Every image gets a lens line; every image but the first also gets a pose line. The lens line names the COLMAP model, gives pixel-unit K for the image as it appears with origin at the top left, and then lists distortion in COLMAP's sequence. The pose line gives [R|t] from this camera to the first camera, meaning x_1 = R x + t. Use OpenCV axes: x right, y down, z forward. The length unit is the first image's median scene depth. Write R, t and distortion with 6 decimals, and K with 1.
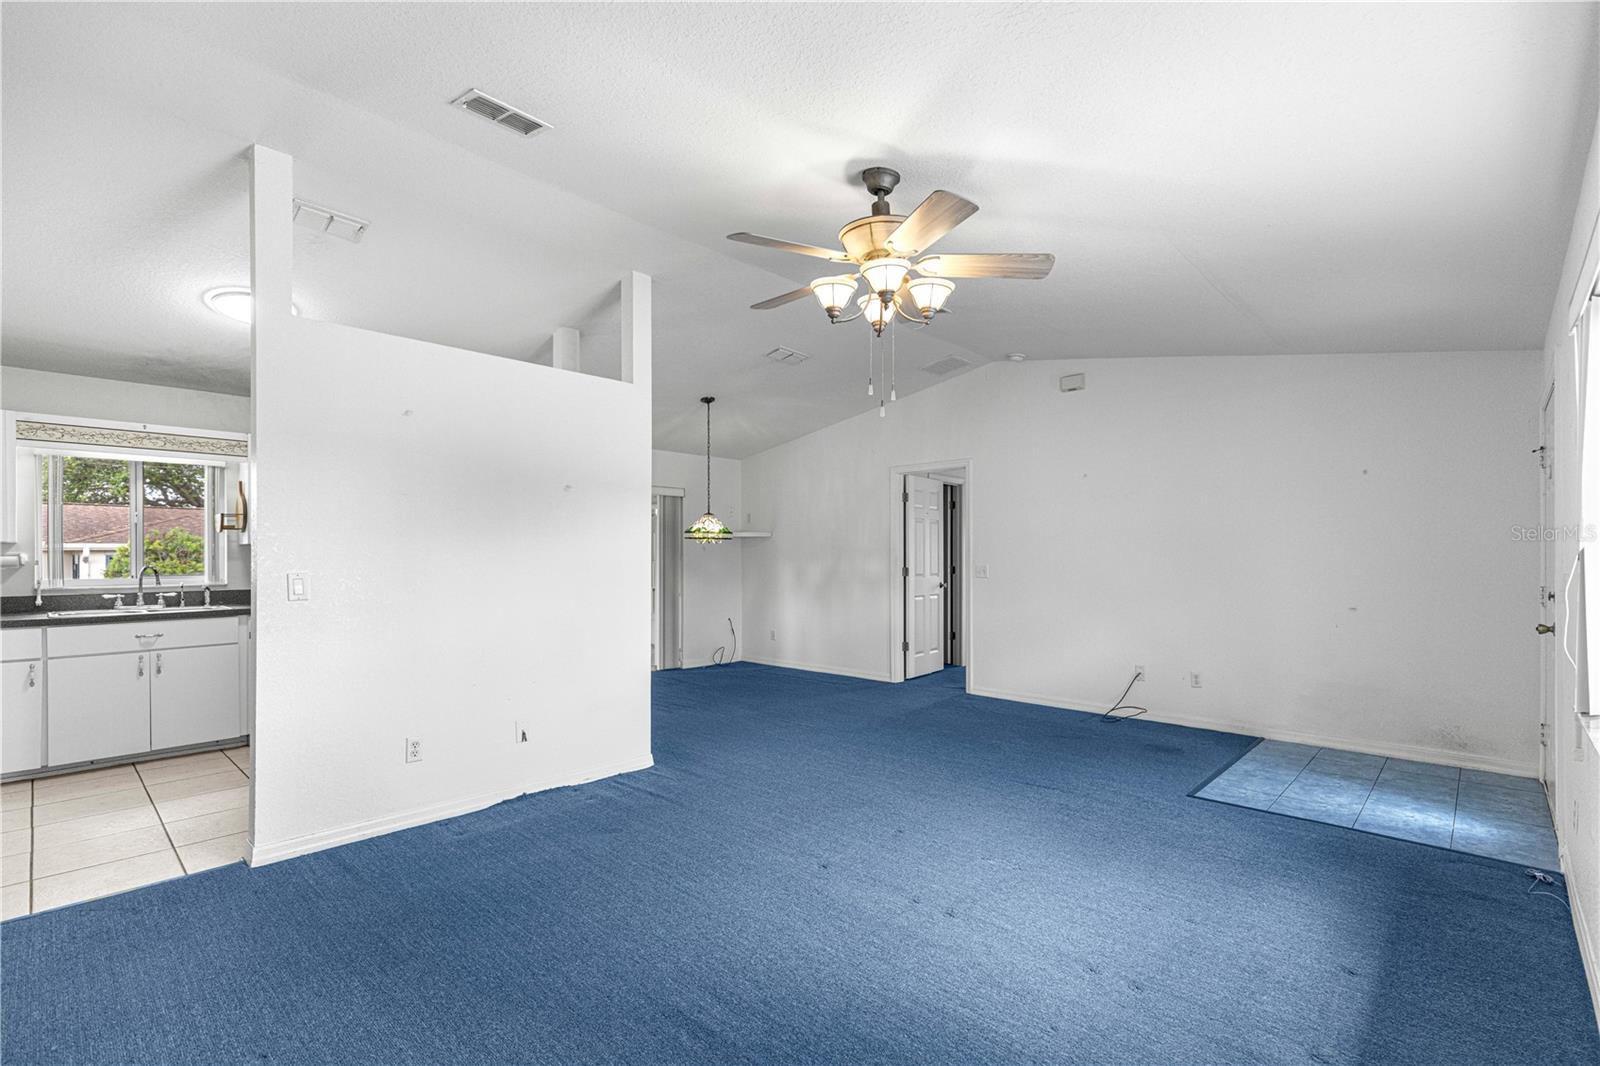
lens RADIAL K [[723.0, 0, 803.1], [0, 723.0, 561.3], [0, 0, 1]] dist [0.002334, 0.000310]
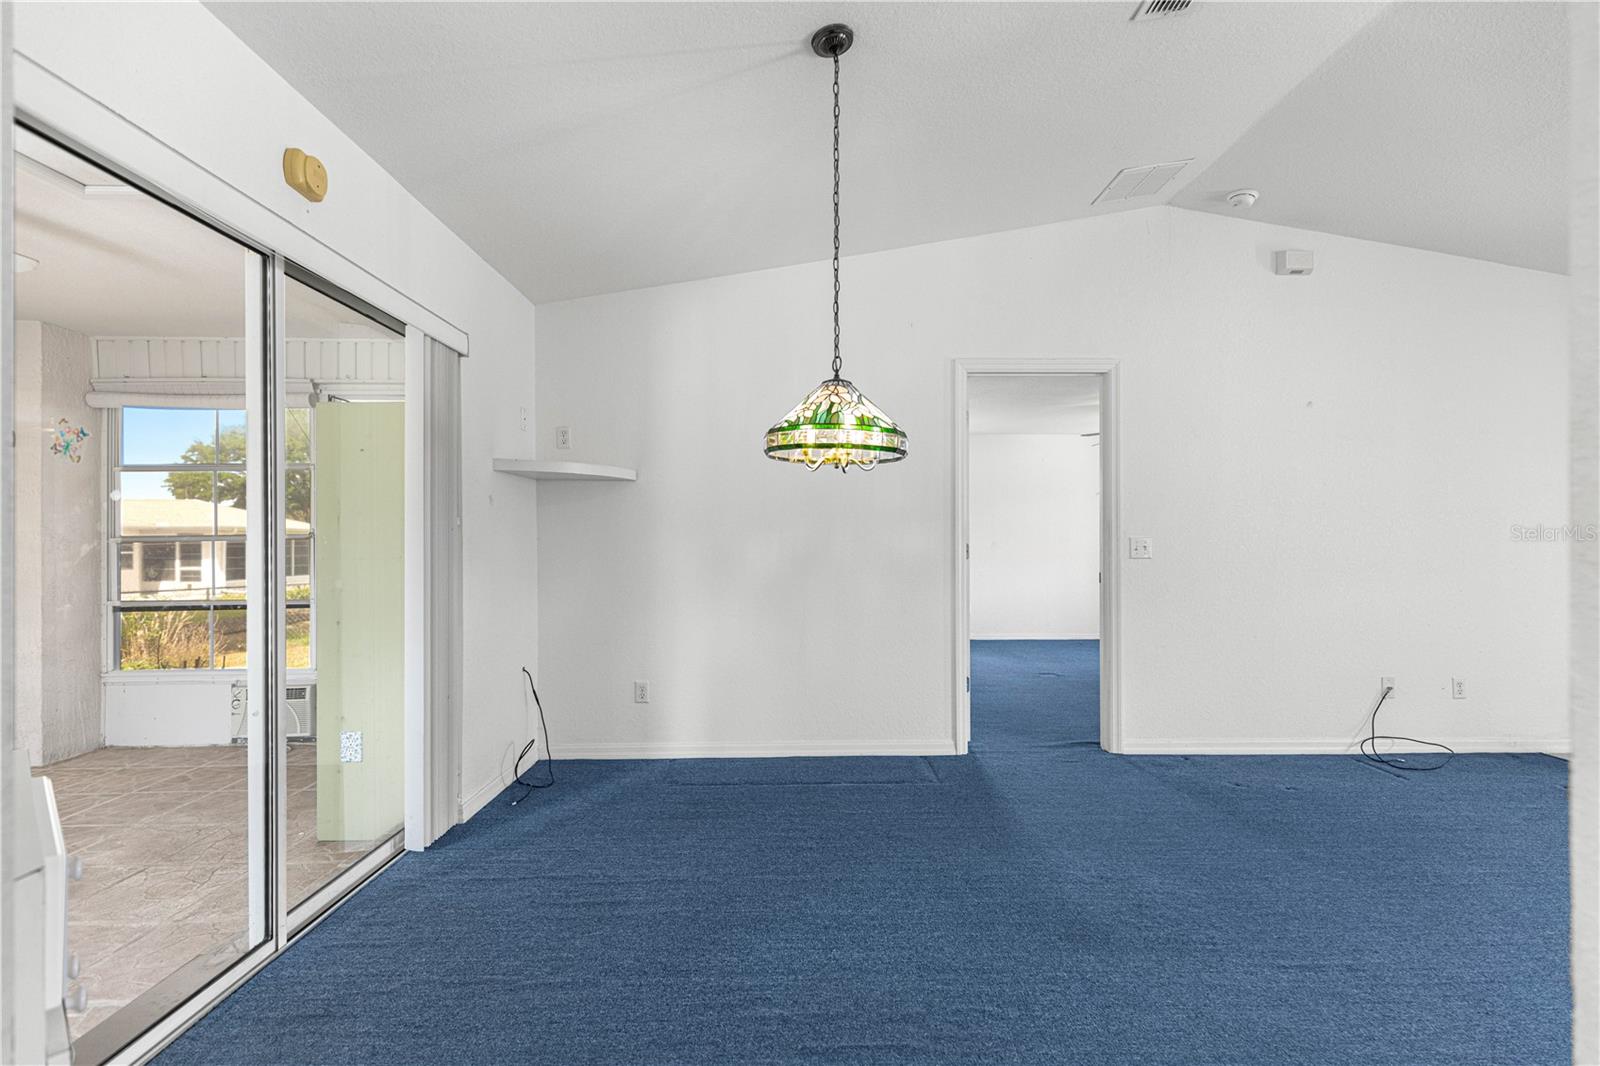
lens RADIAL K [[711.0, 0, 802.6], [0, 711.0, 538.9], [0, 0, 1]] dist [0.005882, 0.000365]
pose [[0.709843, 0.002488, 0.704356, -0.413593], [0.004959, 0.999951, -0.008530, 0.011423], [-0.704343, 0.009548, 0.709796, 0.860976]]
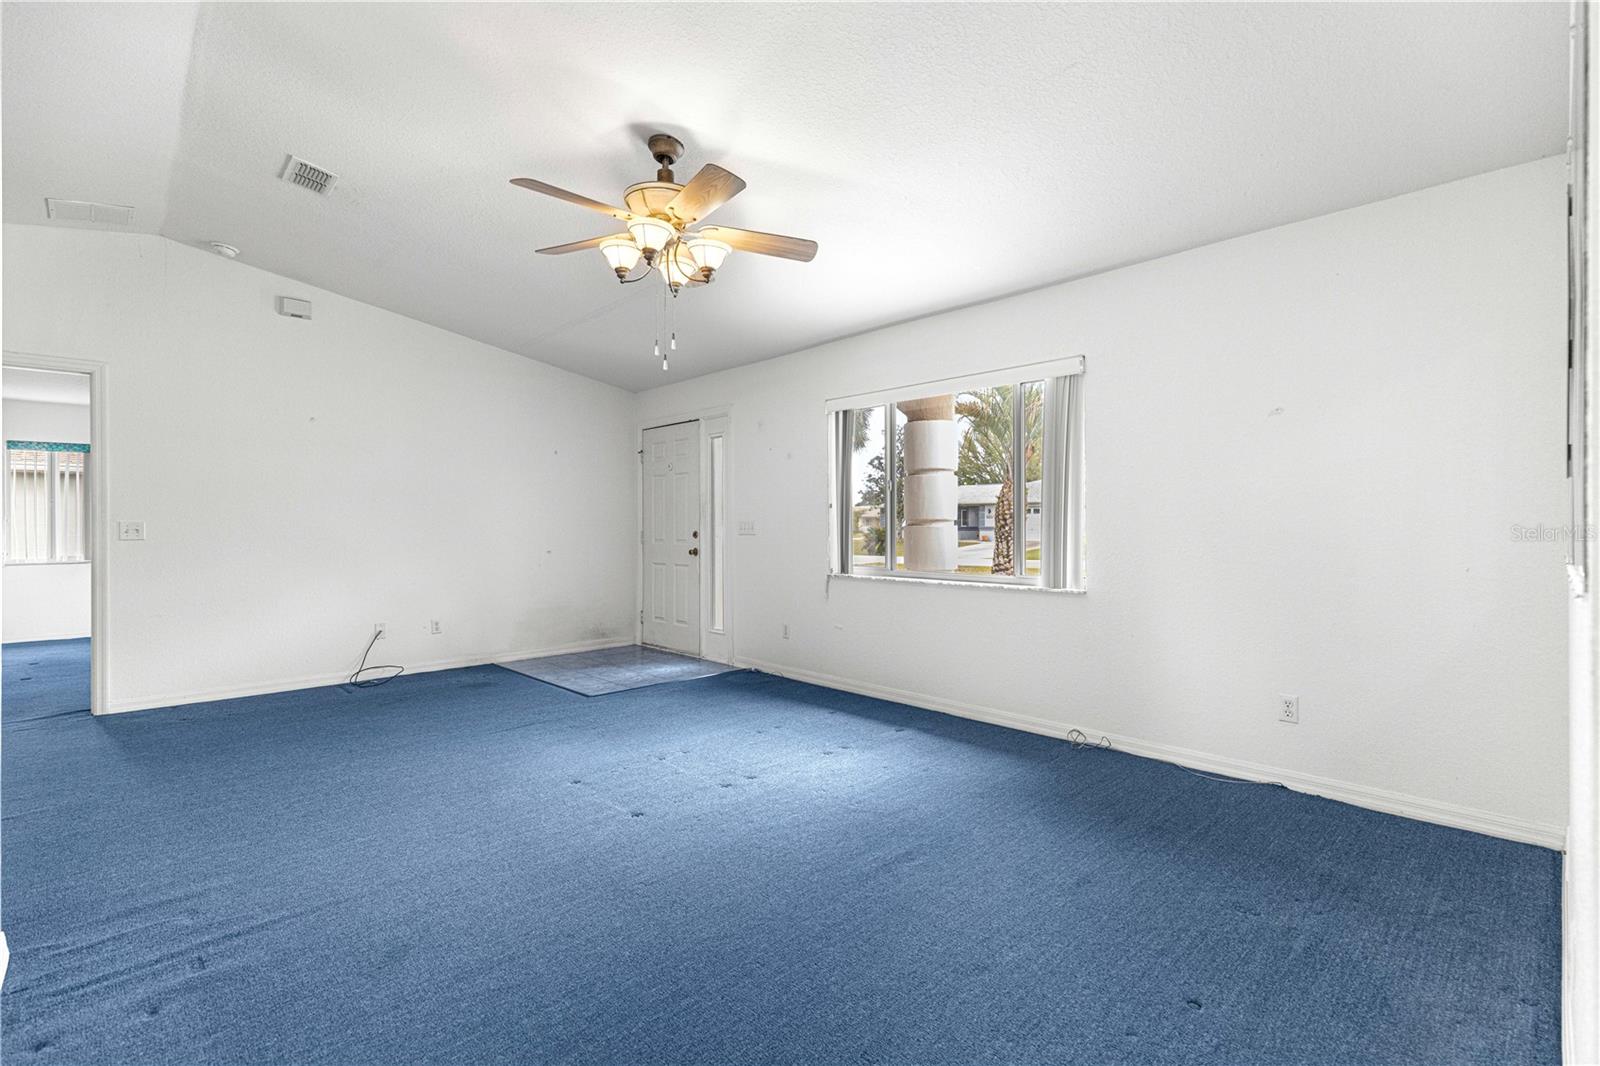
lens RADIAL K [[730.7, 0, 806.3], [0, 730.7, 527.3], [0, 0, 1]] dist [0.001589, 0.000279]
pose [[0.041821, -0.001596, 0.999124, -0.472088], [0.008061, 0.999967, 0.001260, 0.017230], [-0.999093, 0.008001, 0.041833, 0.363325]]
